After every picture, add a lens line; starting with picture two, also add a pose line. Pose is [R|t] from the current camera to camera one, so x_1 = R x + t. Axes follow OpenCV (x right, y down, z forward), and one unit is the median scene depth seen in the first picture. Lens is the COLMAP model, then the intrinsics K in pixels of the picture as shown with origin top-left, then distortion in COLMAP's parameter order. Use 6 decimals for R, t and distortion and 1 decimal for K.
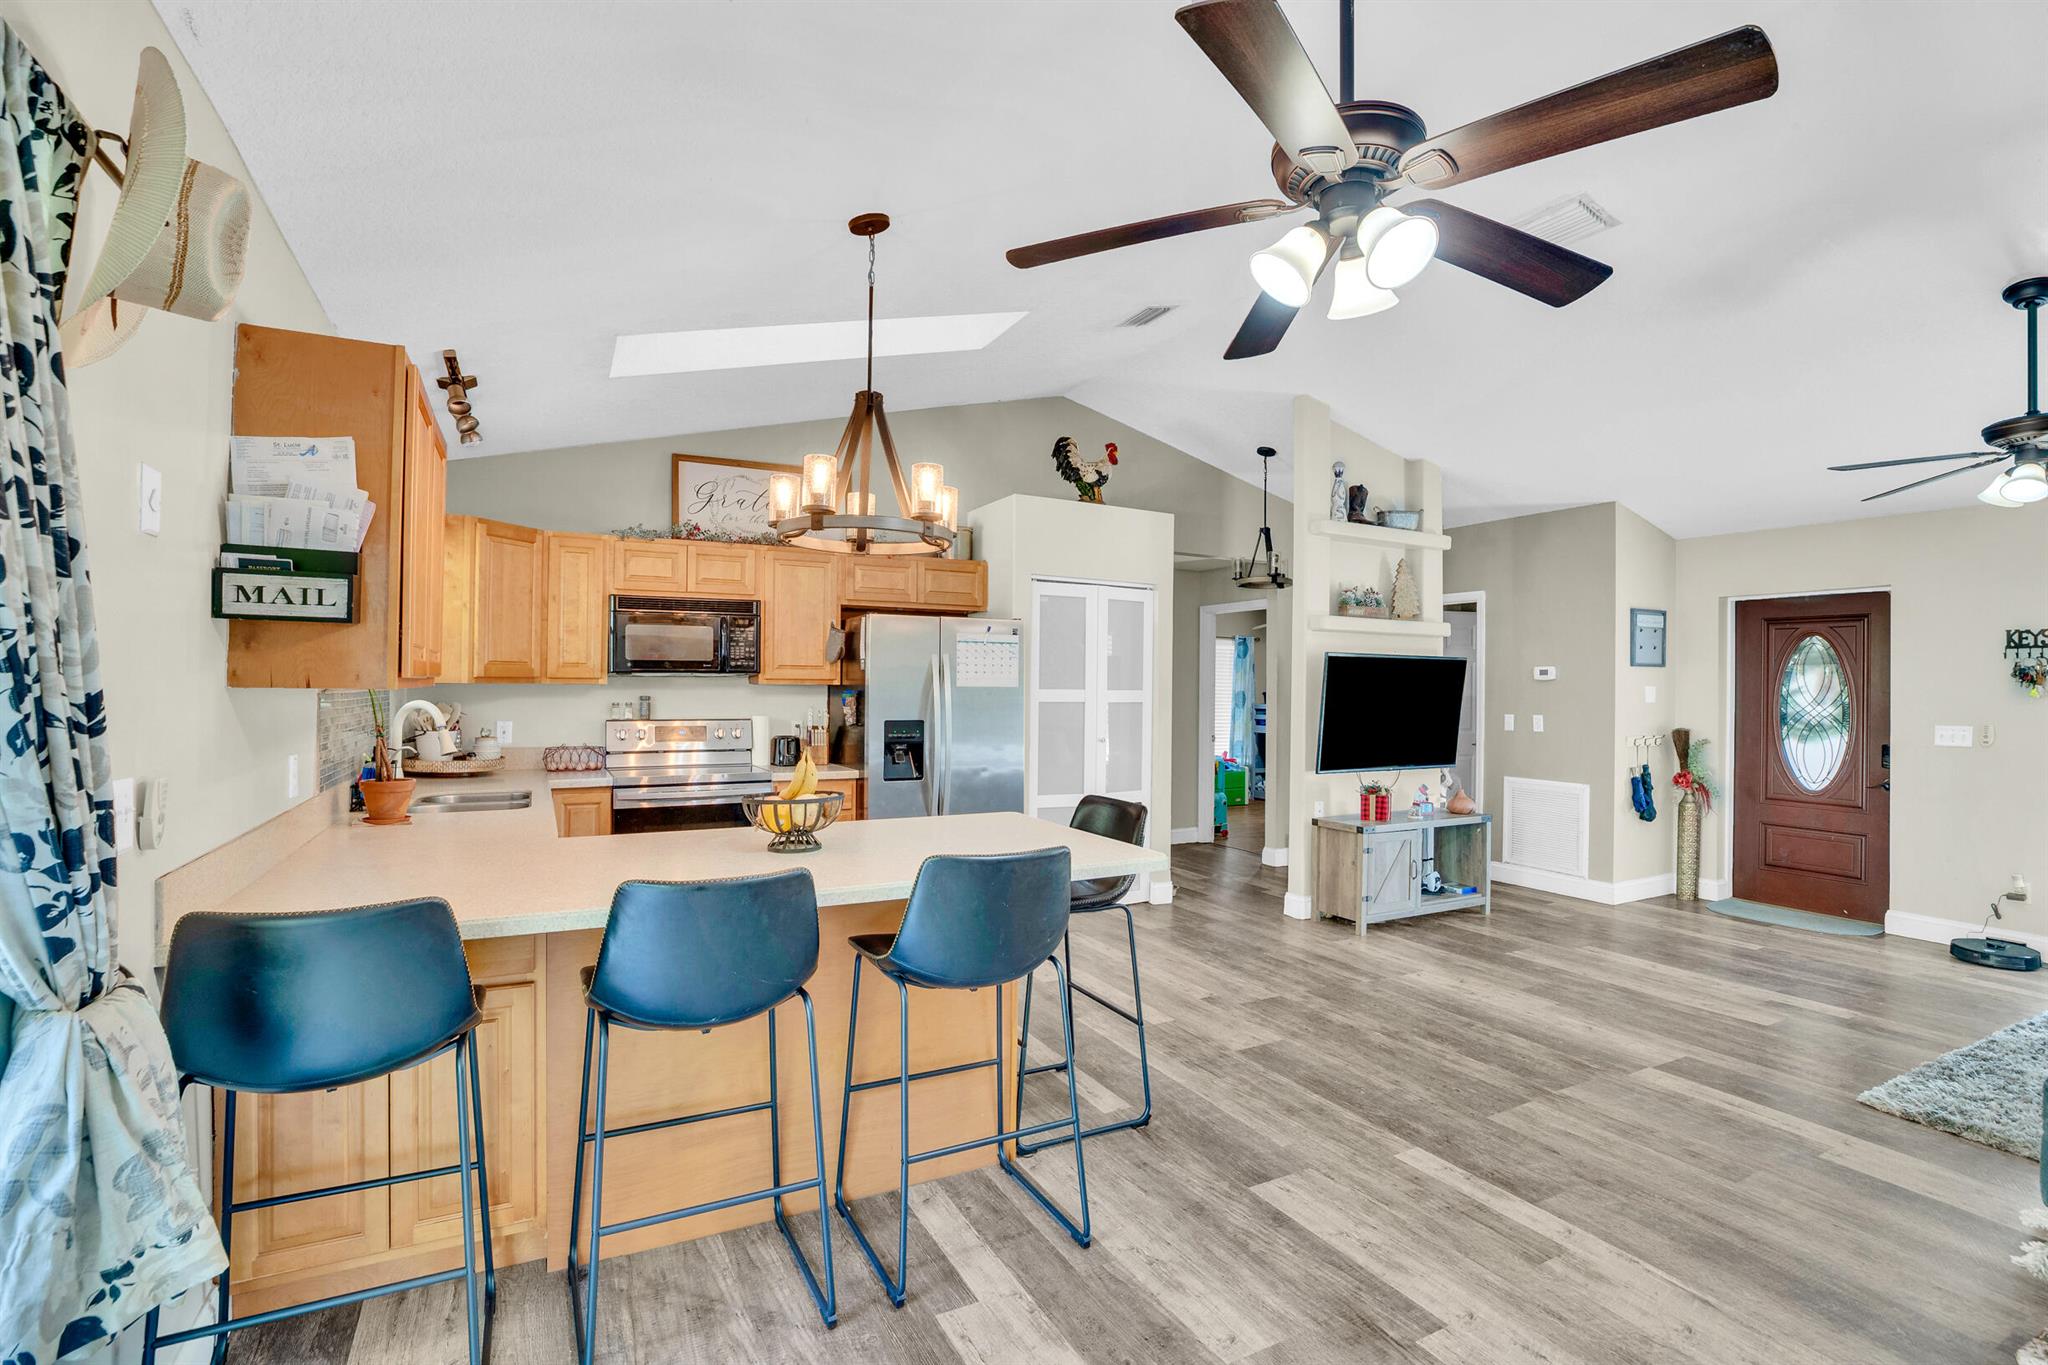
lens RADIAL K [[939.6, 0, 1028.9], [0, 939.6, 686.0], [0, 0, 1]] dist [-0.040826, 0.009299]
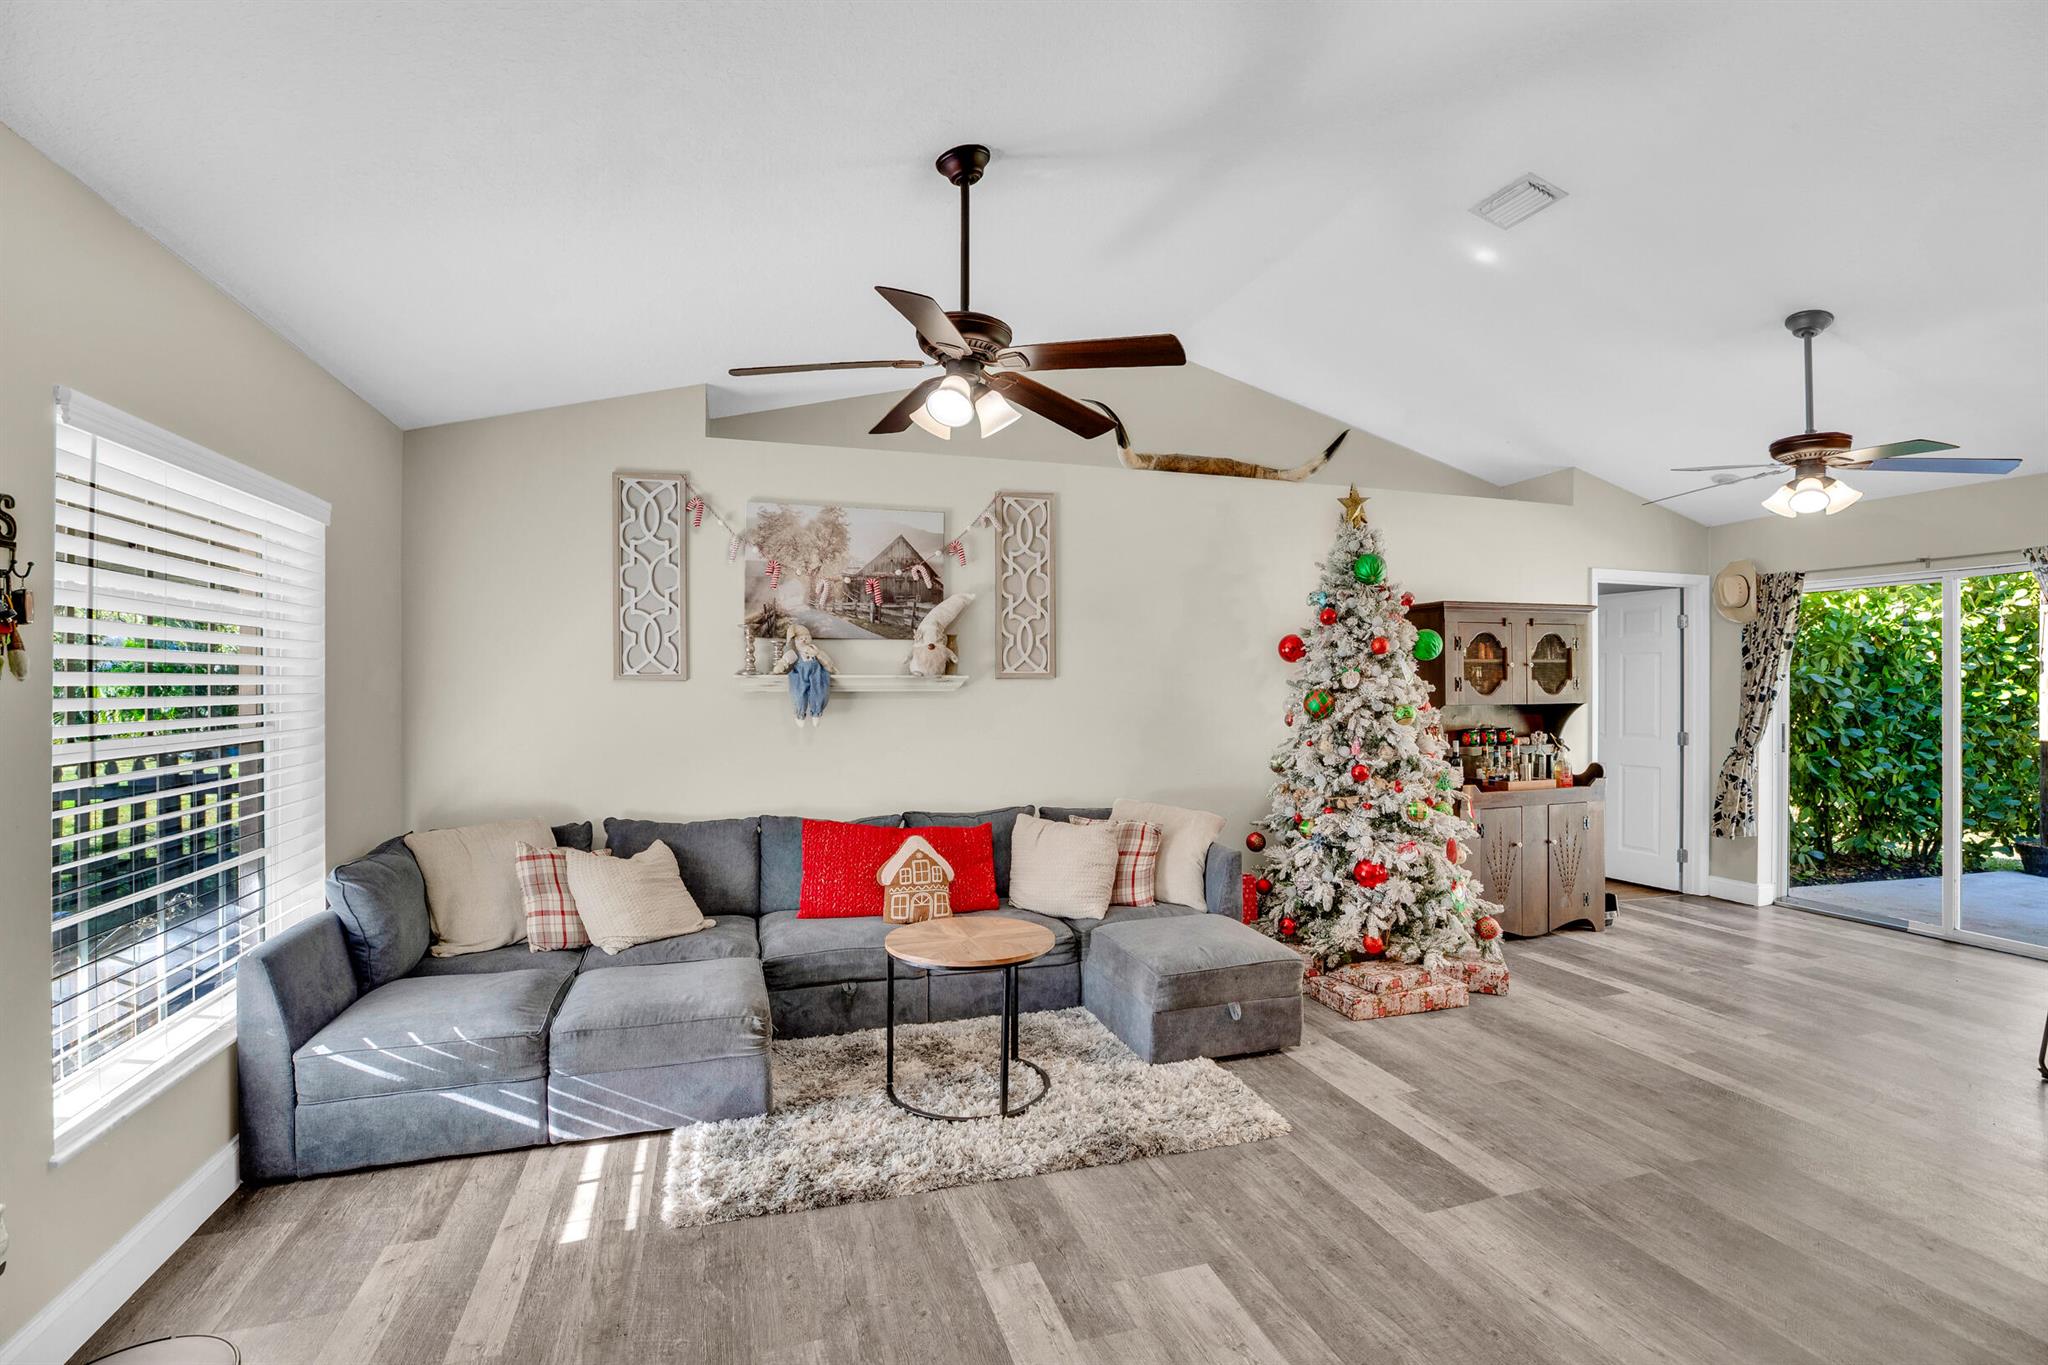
lens RADIAL K [[939.6, 0, 1033.6], [0, 939.6, 677.9], [0, 0, 1]] dist [-0.040826, 0.009299]
pose [[-0.984284, -0.014076, 0.176028, 0.802805], [-0.014092, 0.999900, 0.001163, 0.006320], [-0.176027, -0.001336, -0.984384, 1.560533]]
